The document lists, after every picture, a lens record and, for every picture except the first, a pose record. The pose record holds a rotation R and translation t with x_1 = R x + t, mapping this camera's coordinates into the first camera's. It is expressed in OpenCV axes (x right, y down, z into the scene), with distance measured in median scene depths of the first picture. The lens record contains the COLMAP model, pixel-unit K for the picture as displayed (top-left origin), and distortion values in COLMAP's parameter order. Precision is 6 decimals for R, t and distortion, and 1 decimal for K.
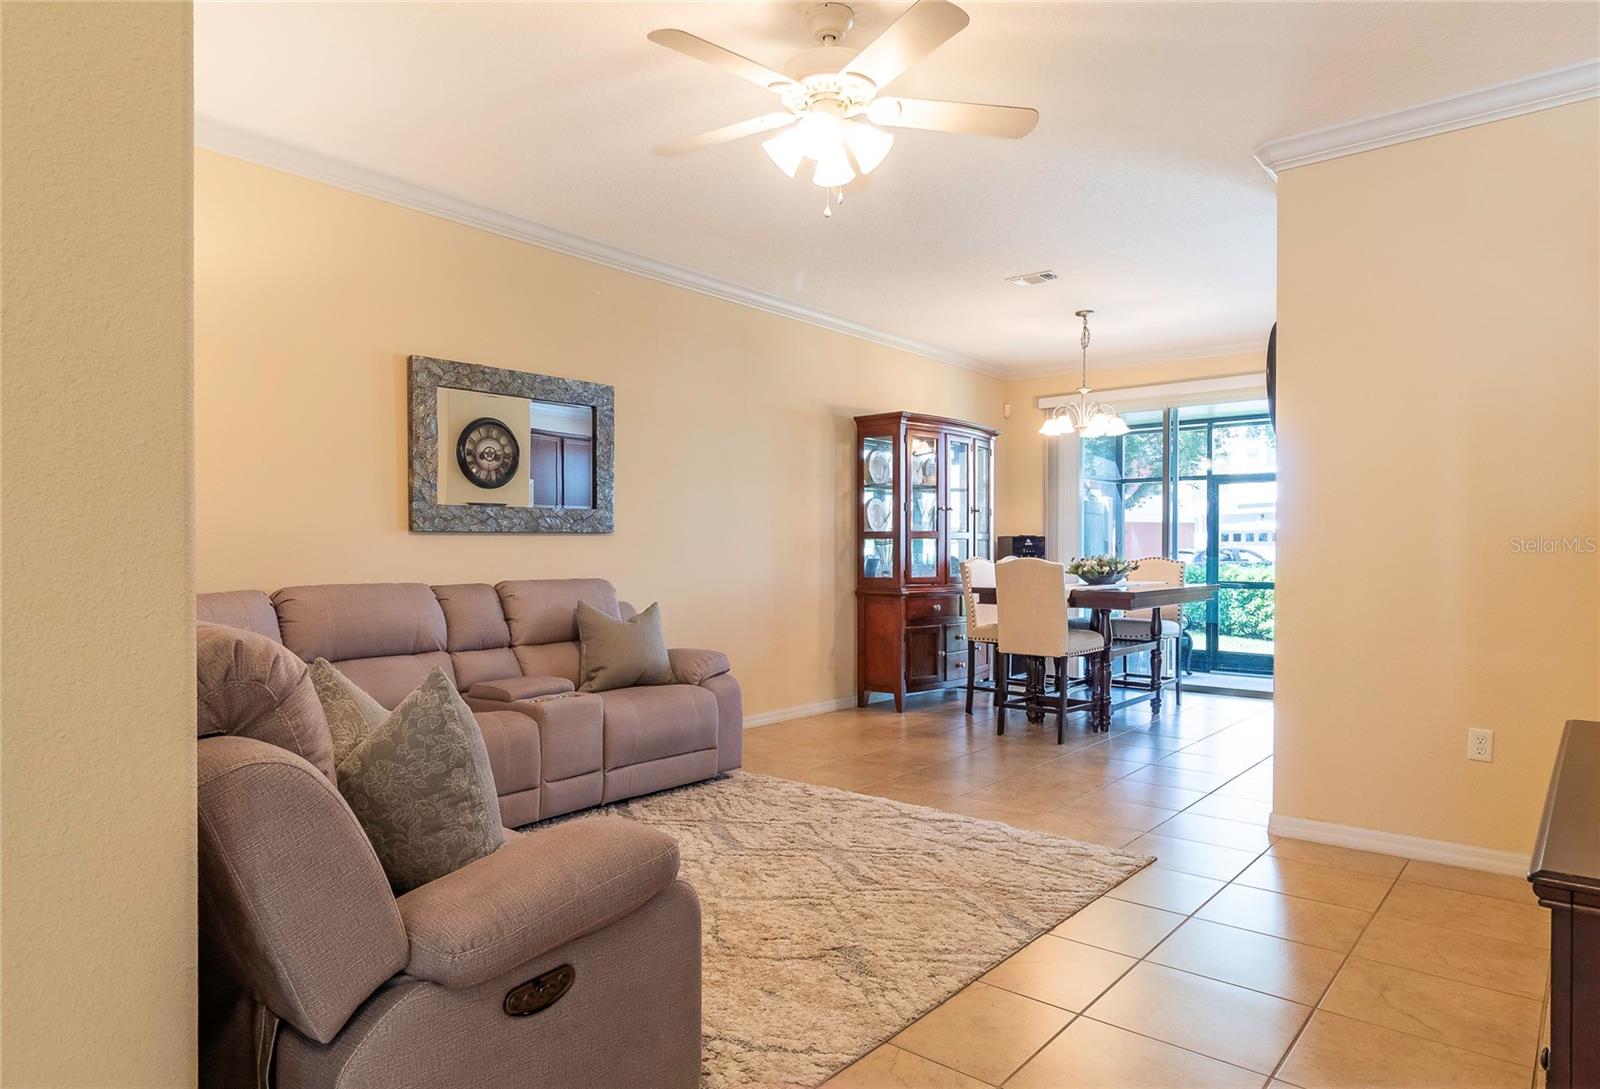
lens RADIAL K [[954.0, 0, 716.6], [0, 954.0, 559.2], [0, 0, 1]] dist [0.002010, 0.000316]
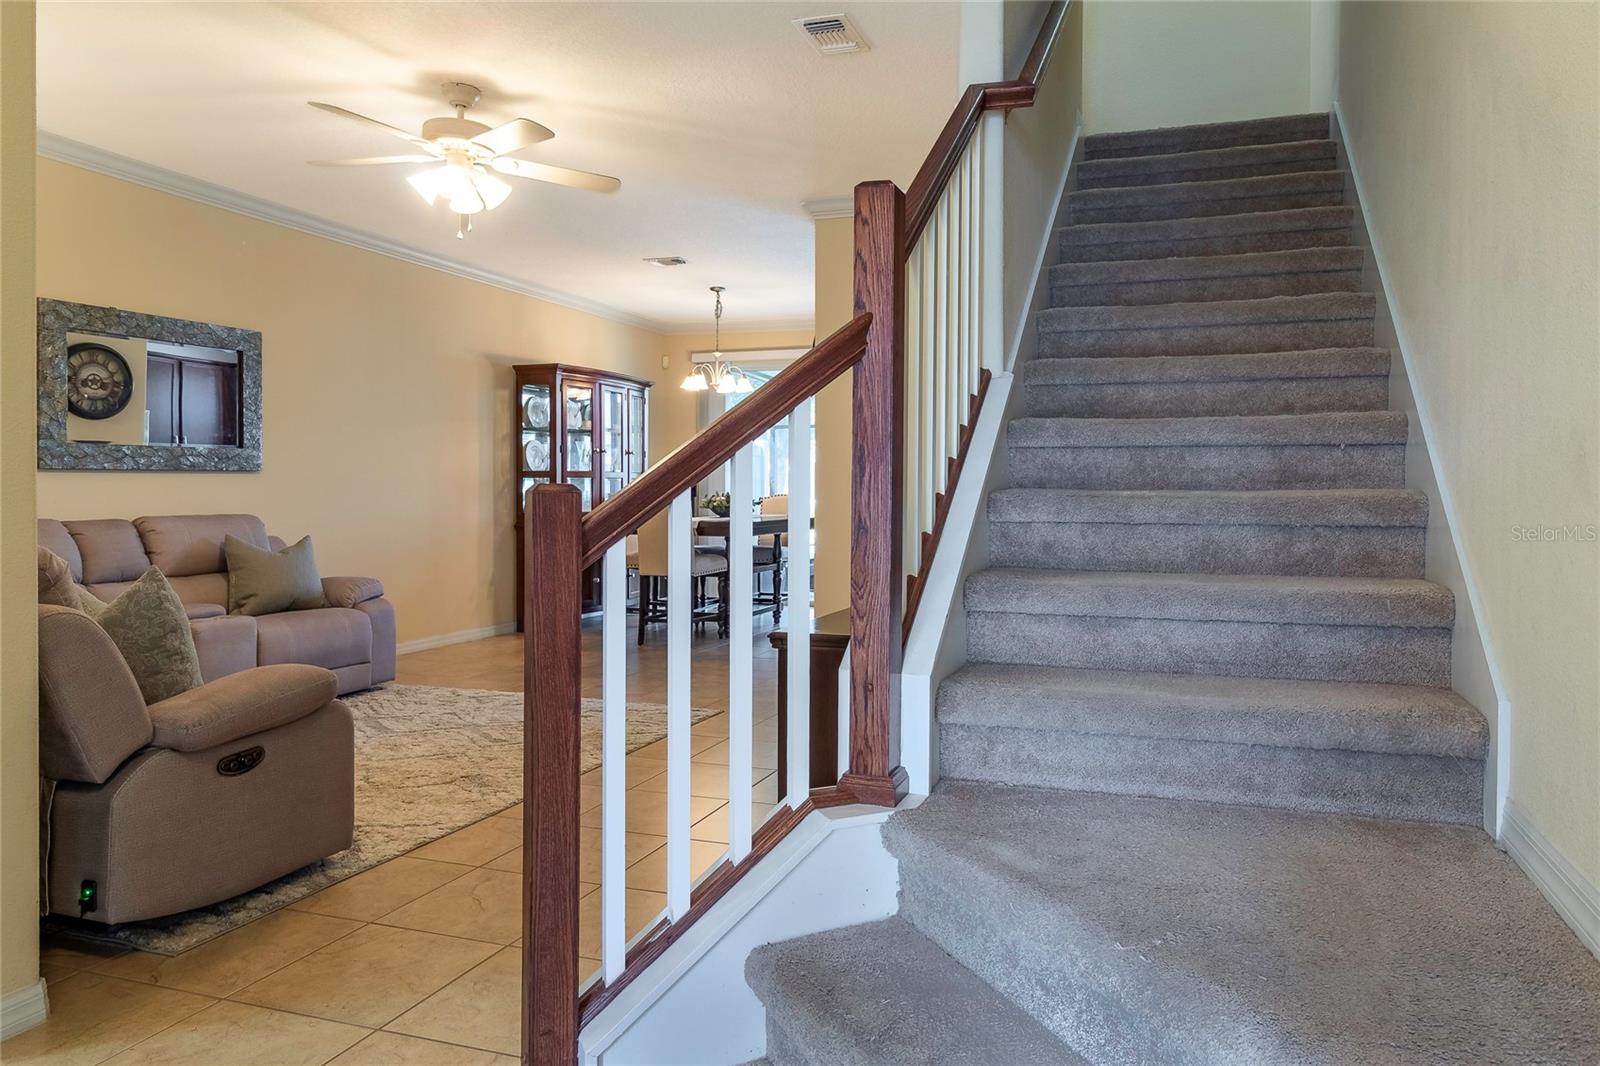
lens RADIAL K [[1043.8, 0, 889.2], [0, 1043.8, 497.4], [0, 0, 1]] dist [0.001823, -0.001500]
pose [[0.897935, -0.001366, 0.440126, 0.007985], [0.001409, 0.999999, 0.000230, 0.002559], [-0.440126, 0.000414, 0.897936, -0.385796]]
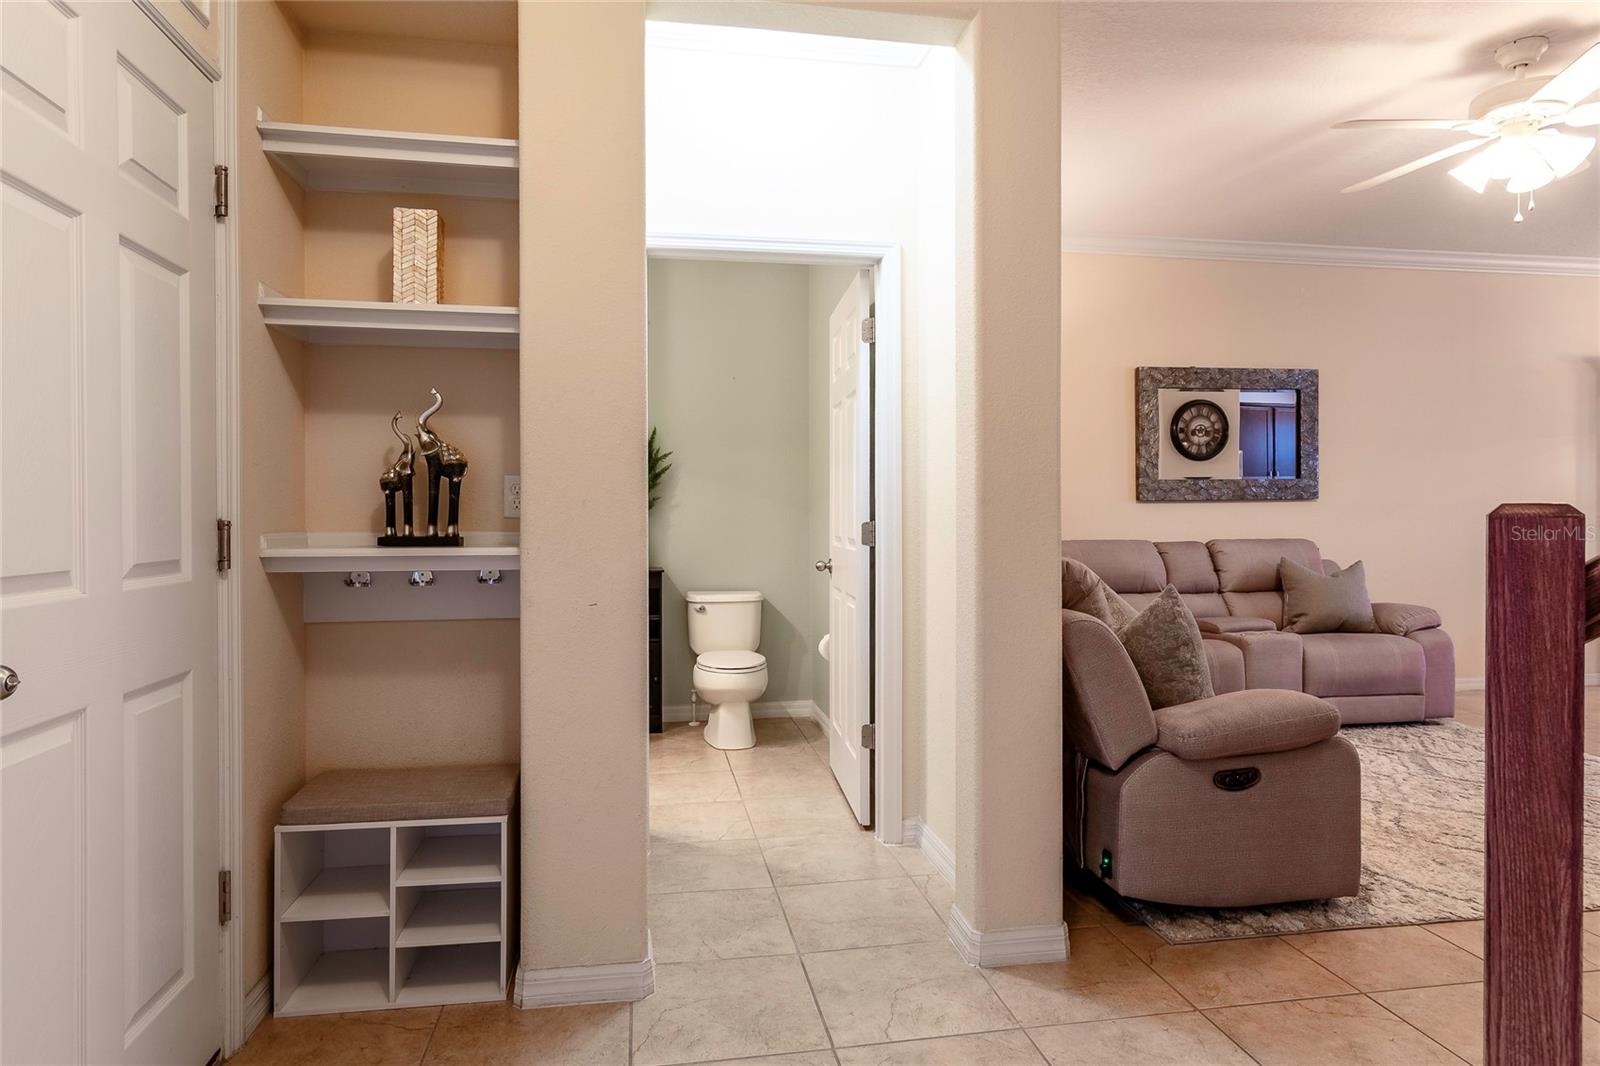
lens RADIAL K [[907.1, 0, 795.6], [0, 907.1, 524.0], [0, 0, 1]] dist [0.005581, 0.000361]
pose [[0.795564, 0.000543, -0.605870, 0.059069], [-0.000380, 1.000000, 0.000397, 0.002383], [0.605870, -0.000086, 0.795564, -0.264637]]
